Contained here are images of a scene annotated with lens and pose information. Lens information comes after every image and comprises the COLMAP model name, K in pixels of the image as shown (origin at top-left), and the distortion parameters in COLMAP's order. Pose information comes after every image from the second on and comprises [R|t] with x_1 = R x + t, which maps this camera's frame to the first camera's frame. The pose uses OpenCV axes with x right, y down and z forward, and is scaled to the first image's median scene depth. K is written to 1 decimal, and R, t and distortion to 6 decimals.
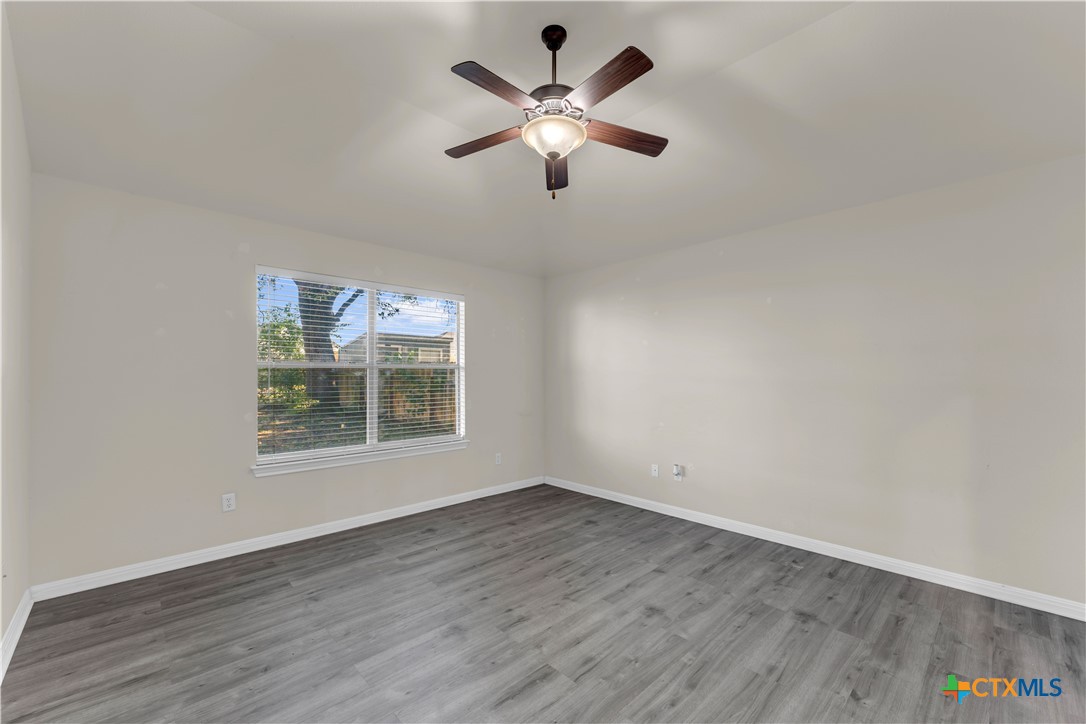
lens RADIAL K [[429.7, 0, 542.8], [0, 429.7, 364.0], [0, 0, 1]] dist [0.000071, -0.000109]
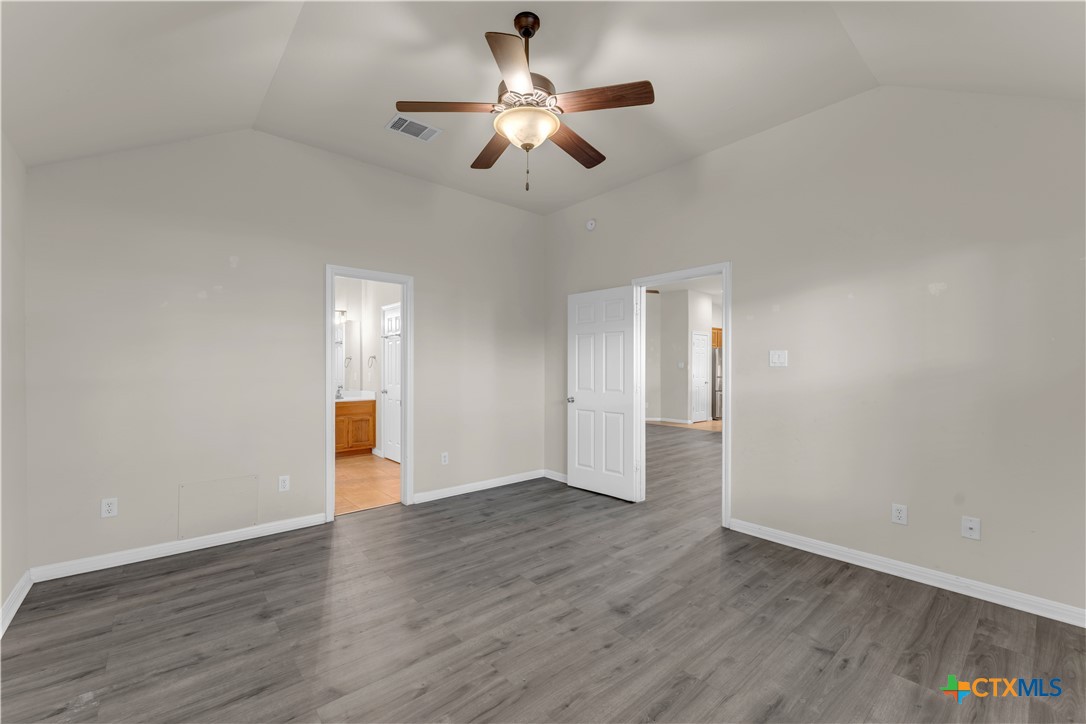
lens RADIAL K [[435.9, 0, 543.0], [0, 435.9, 362.0], [0, 0, 1]] dist [0.000746, 0.000061]
pose [[-0.998864, -0.000940, 0.047642, -0.060106], [-0.002804, 0.999233, -0.039062, 0.055329], [-0.047569, -0.039152, -0.998100, 2.024446]]
